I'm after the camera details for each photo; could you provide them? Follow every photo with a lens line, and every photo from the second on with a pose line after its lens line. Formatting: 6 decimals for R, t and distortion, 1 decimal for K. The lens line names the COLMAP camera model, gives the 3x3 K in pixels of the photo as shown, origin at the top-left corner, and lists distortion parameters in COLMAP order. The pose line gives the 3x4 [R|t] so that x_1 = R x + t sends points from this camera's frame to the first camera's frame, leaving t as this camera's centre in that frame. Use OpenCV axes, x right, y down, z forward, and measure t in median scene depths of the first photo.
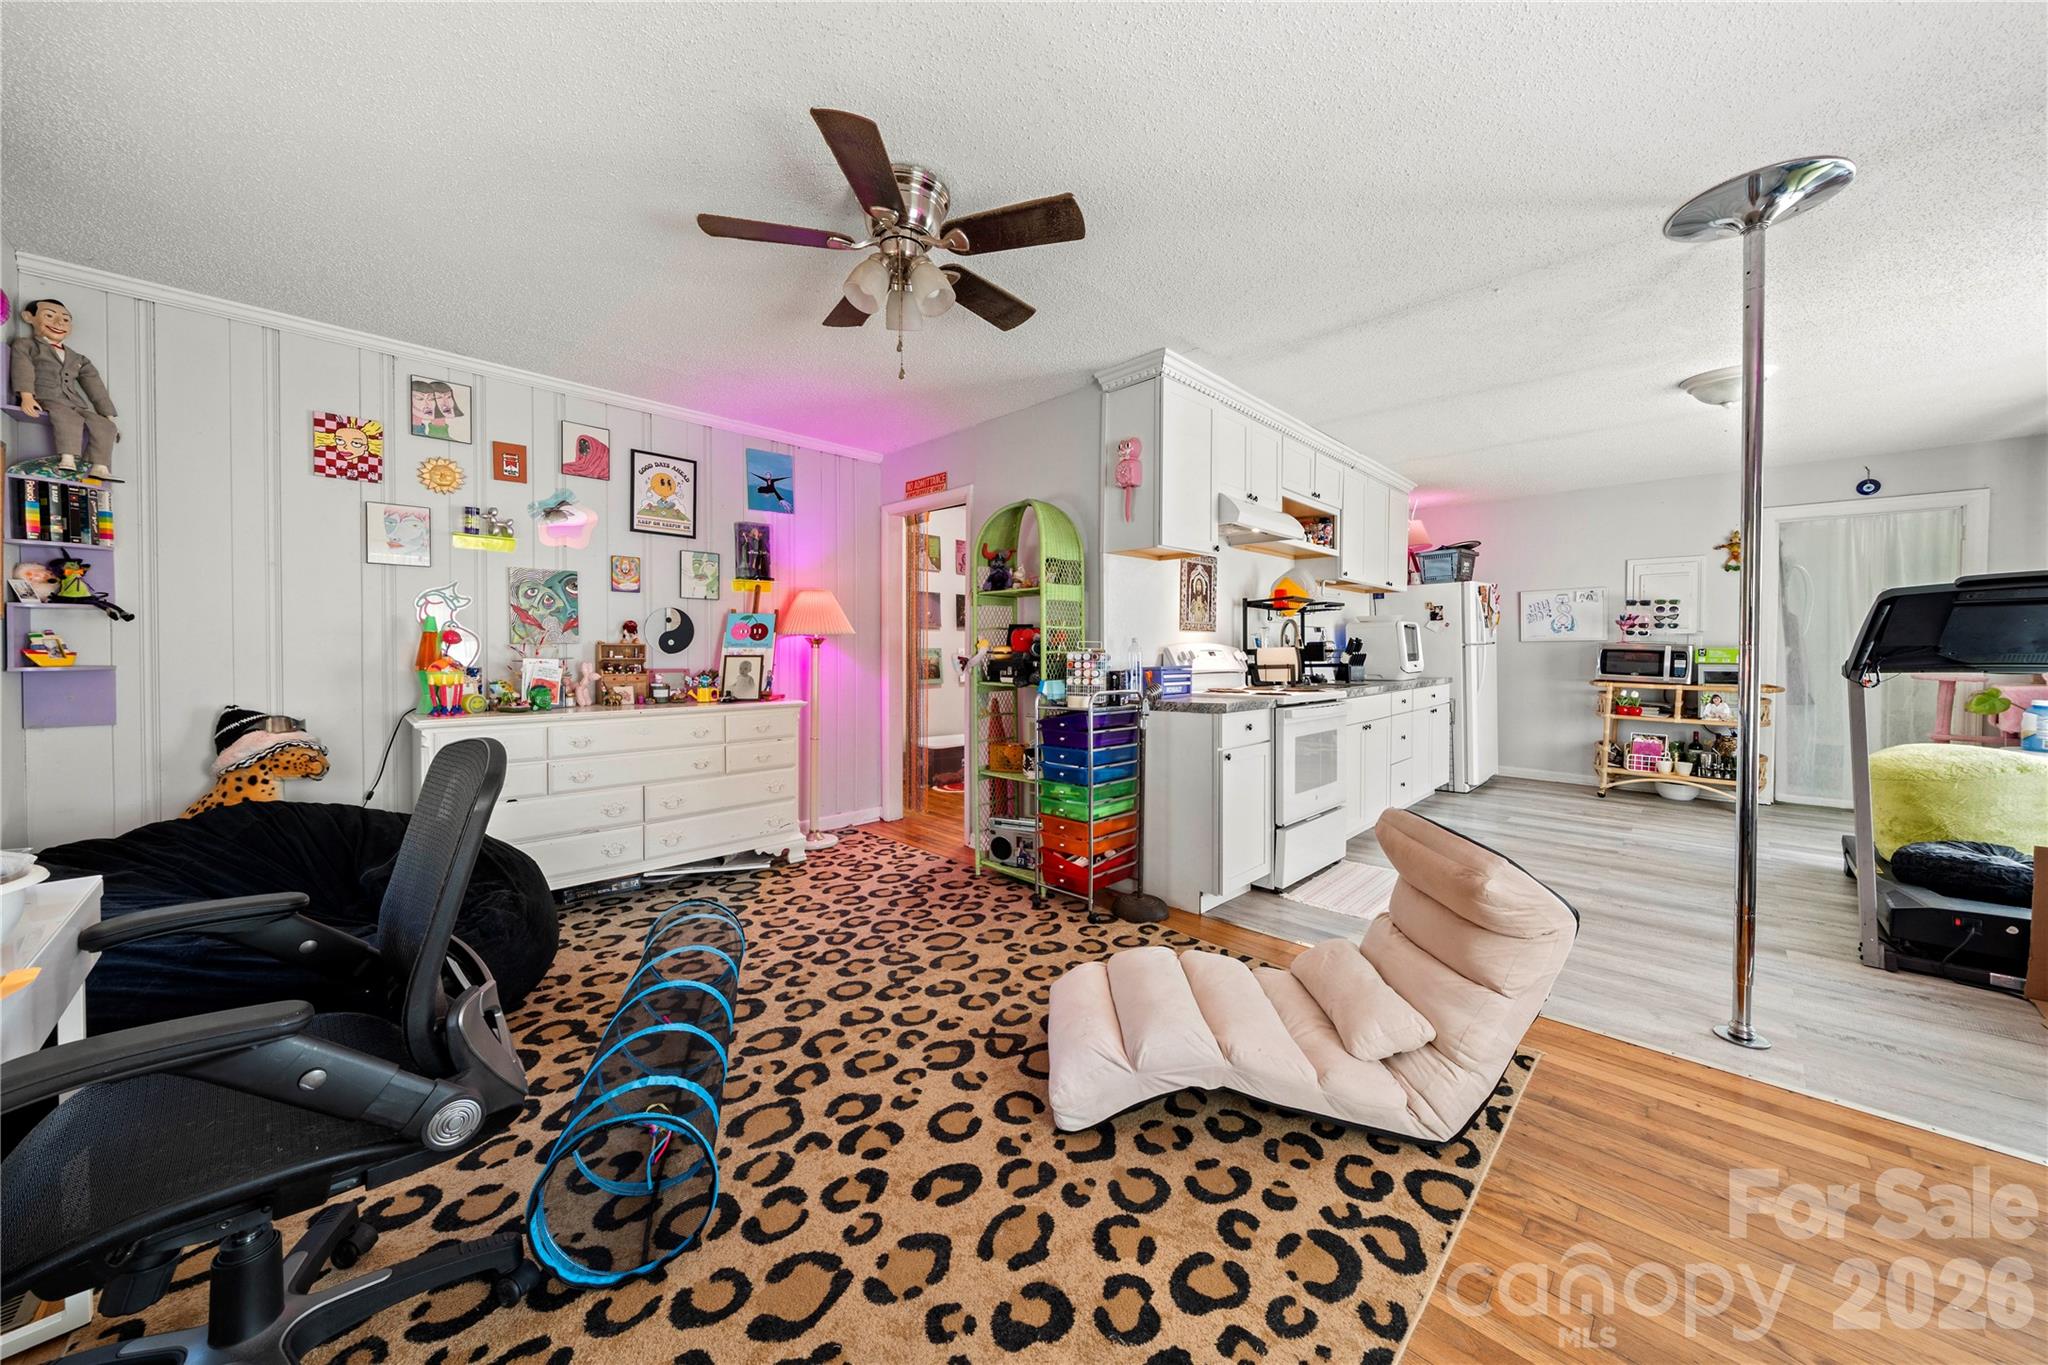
lens RADIAL K [[705.7, 0, 1015.7], [0, 705.7, 655.7], [0, 0, 1]] dist [-0.005020, -0.000275]
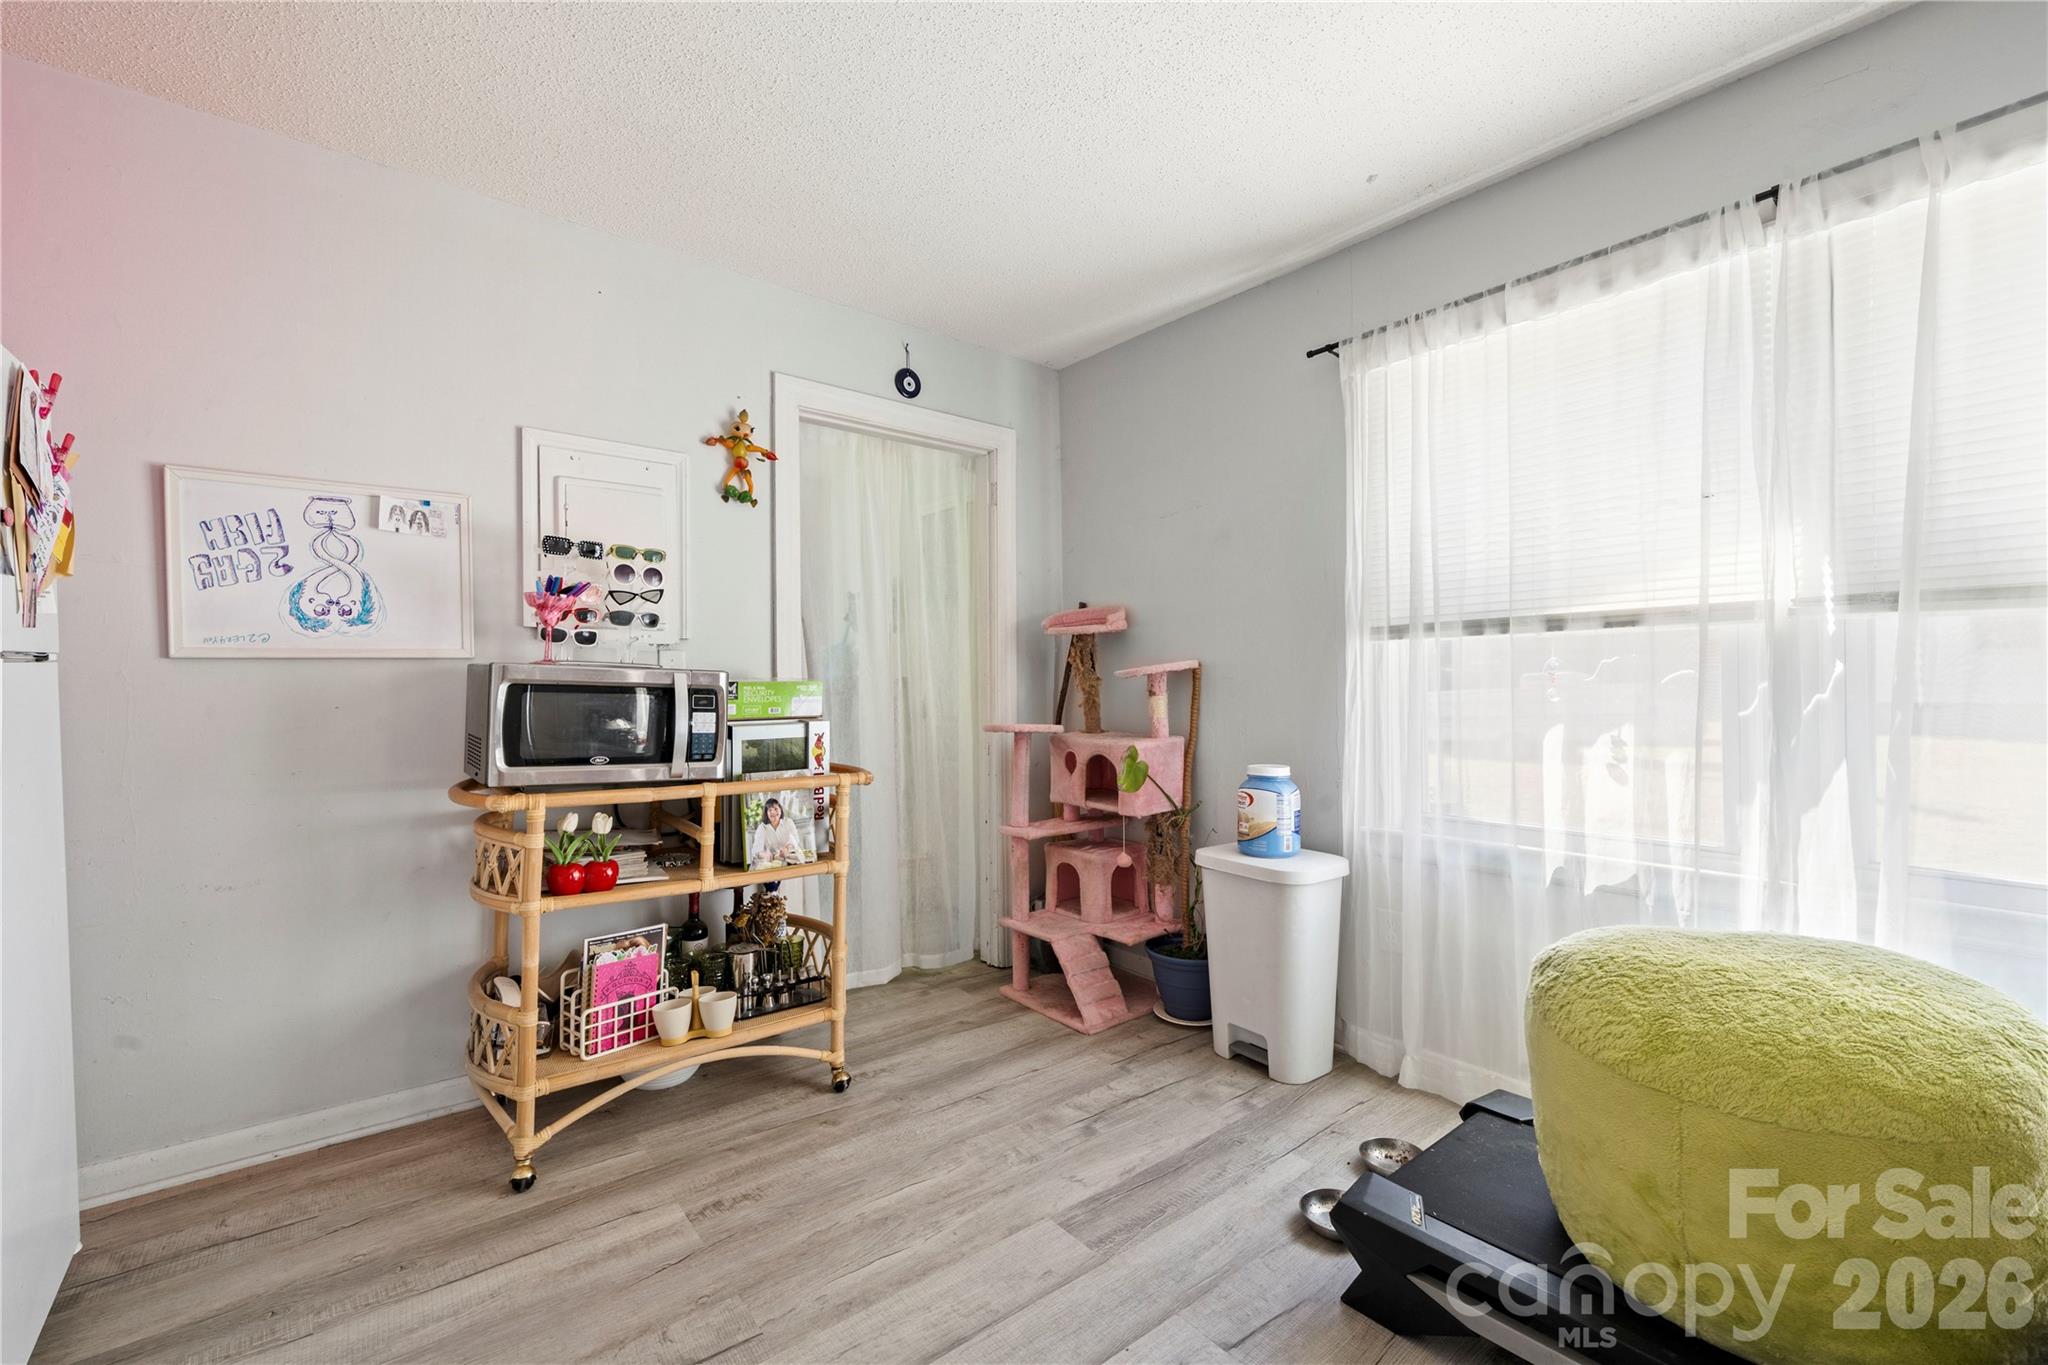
lens RADIAL K [[860.0, 0, 1025.7], [0, 860.0, 689.0], [0, 0, 1]] dist [0.000287, -0.000301]
pose [[0.096368, -0.007362, 0.995319, 0.725657], [0.019356, 0.999797, 0.005521, -0.007188], [-0.995158, 0.018734, 0.096491, 1.096559]]
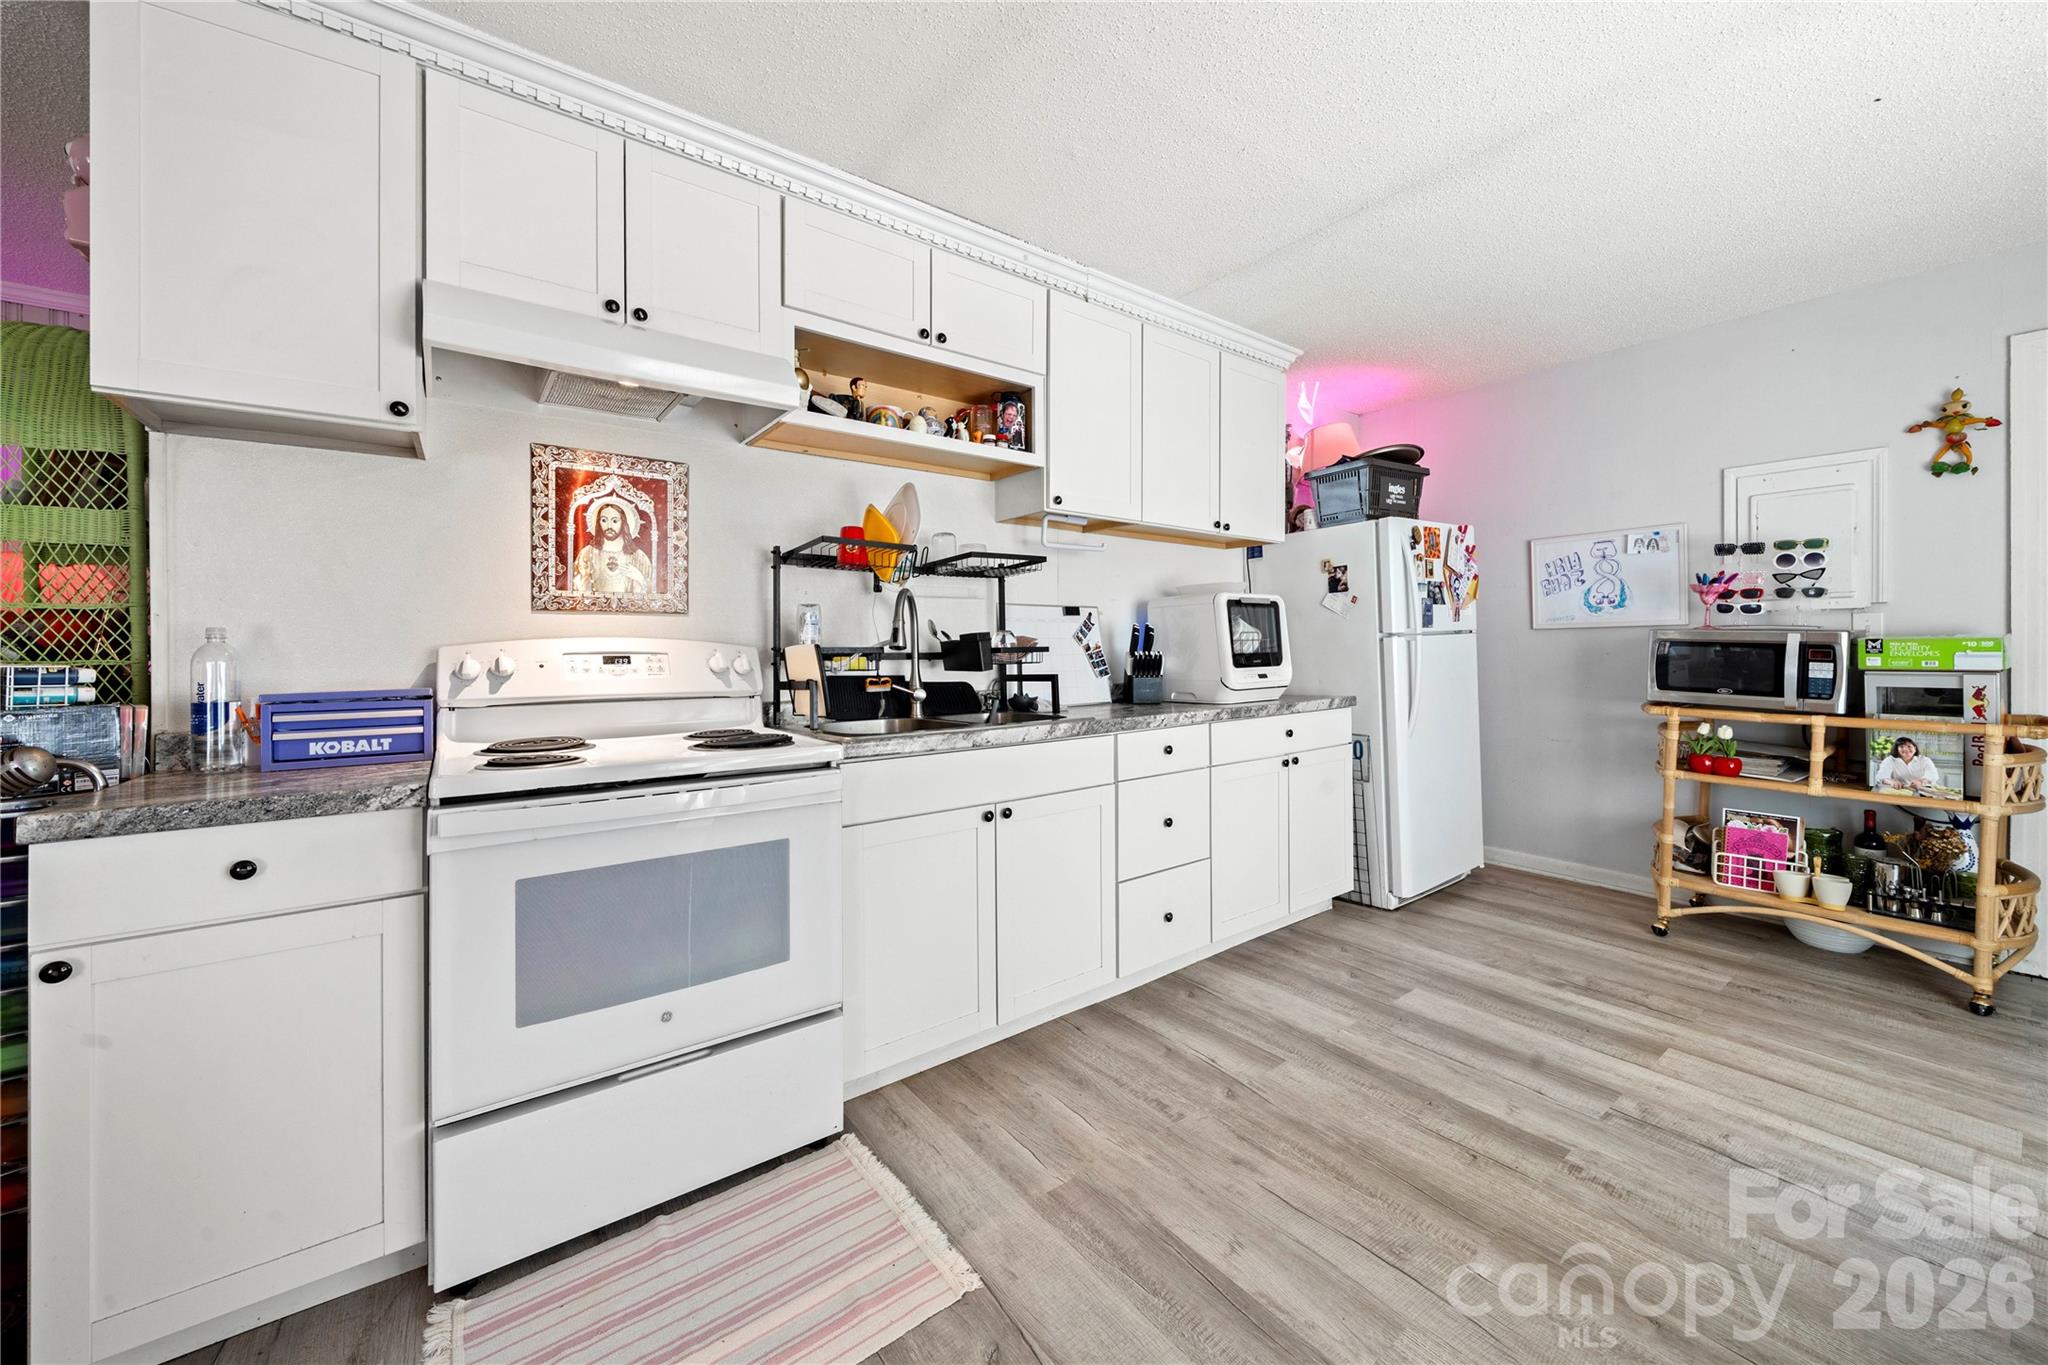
lens RADIAL K [[769.3, 0, 1010.6], [0, 769.3, 646.7], [0, 0, 1]] dist [-0.003651, 0.000067]
pose [[0.989982, -0.008496, -0.140937, 0.657186], [0.007144, 0.999924, -0.010092, -0.004802], [0.141012, 0.008984, 0.989967, 0.564829]]
